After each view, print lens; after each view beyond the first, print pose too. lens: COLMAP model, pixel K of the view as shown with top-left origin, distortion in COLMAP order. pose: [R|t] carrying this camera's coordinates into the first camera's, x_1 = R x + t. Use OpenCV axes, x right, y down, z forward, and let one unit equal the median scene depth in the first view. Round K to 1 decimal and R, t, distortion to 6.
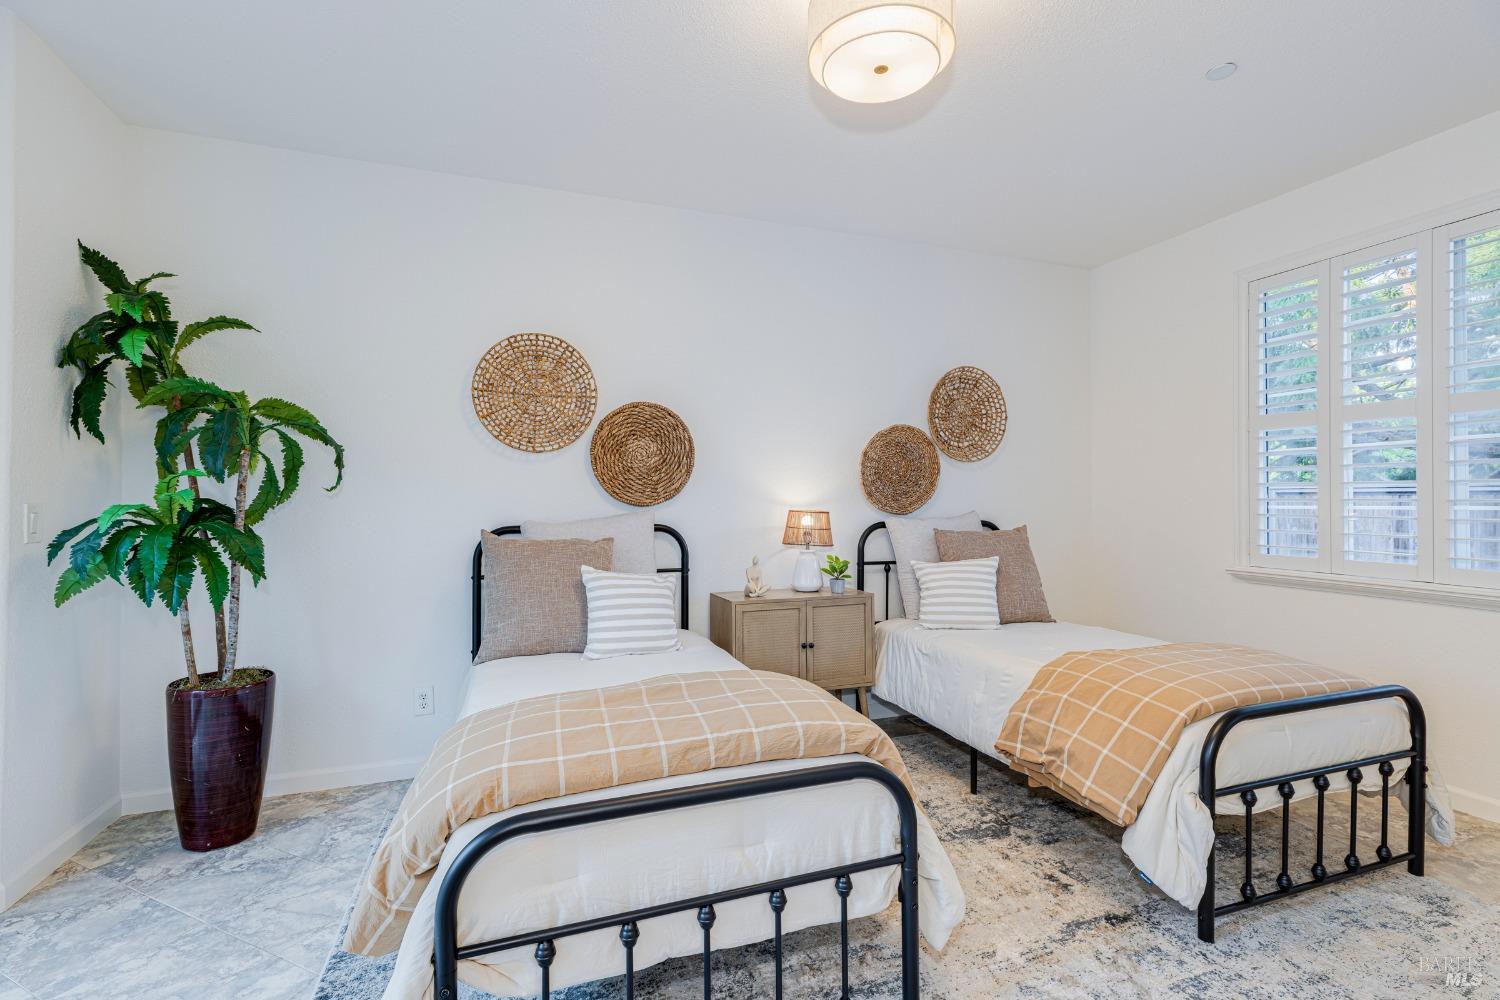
lens RADIAL K [[663.1, 0, 749.8], [0, 663.1, 502.1], [0, 0, 1]] dist [0.001212, 0.000070]
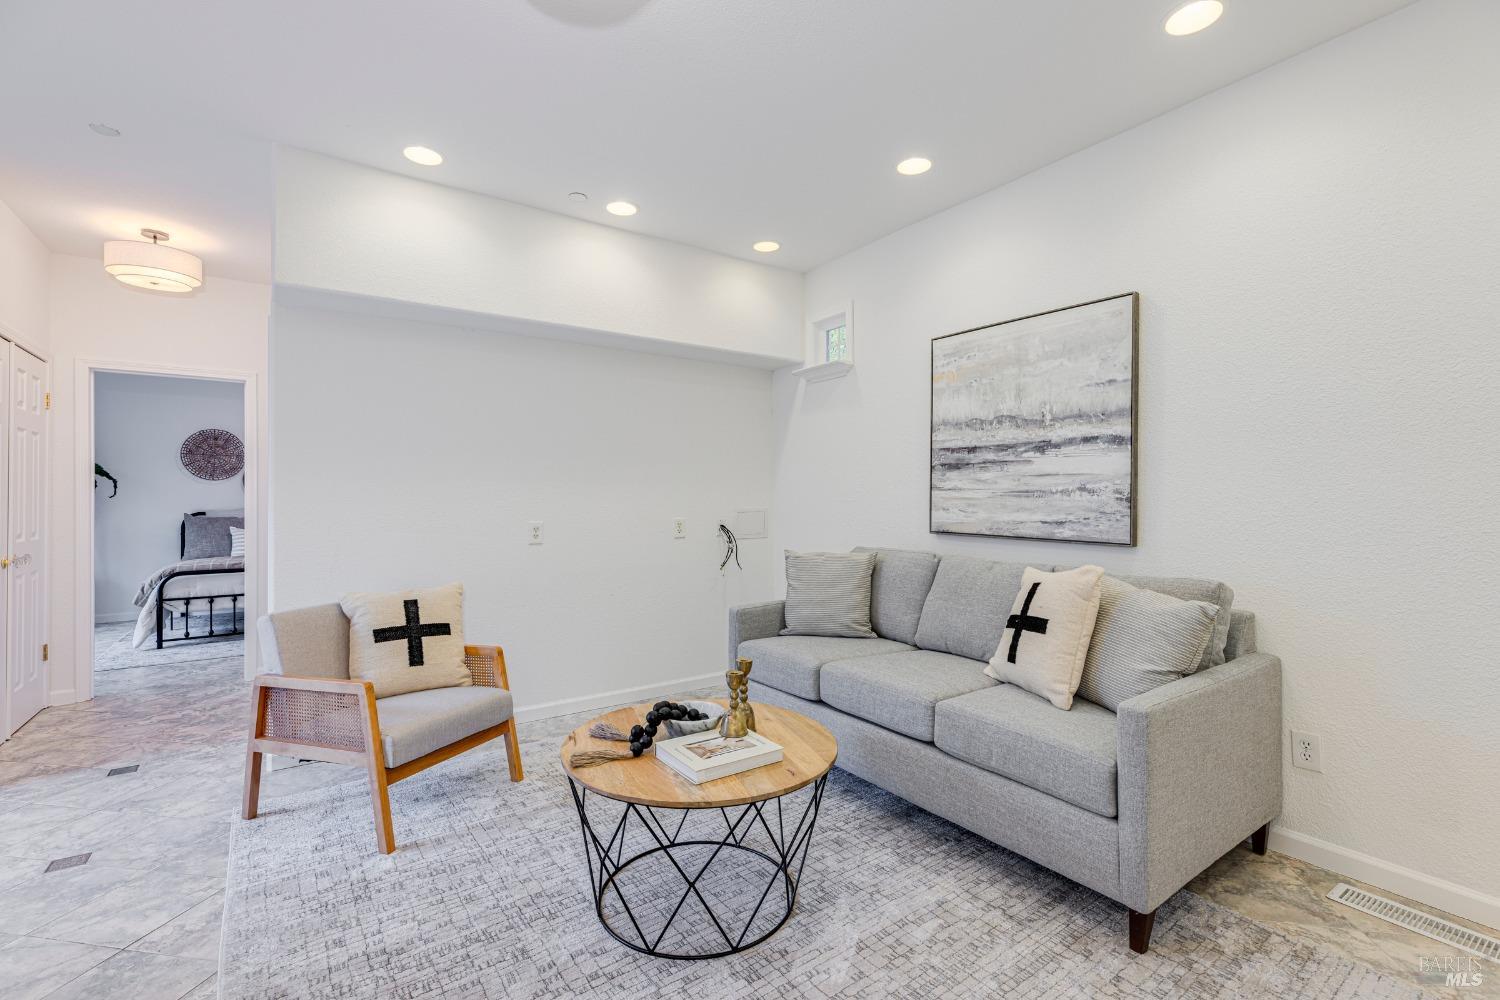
lens RADIAL K [[663.1, 0, 751.0], [0, 663.1, 500.1], [0, 0, 1]] dist [0.001212, 0.000070]
pose [[0.963677, 0.000254, 0.267069, 1.001875], [0.000199, 0.999999, -0.001667, -0.001636], [-0.267069, 0.001660, 0.963676, -2.007223]]
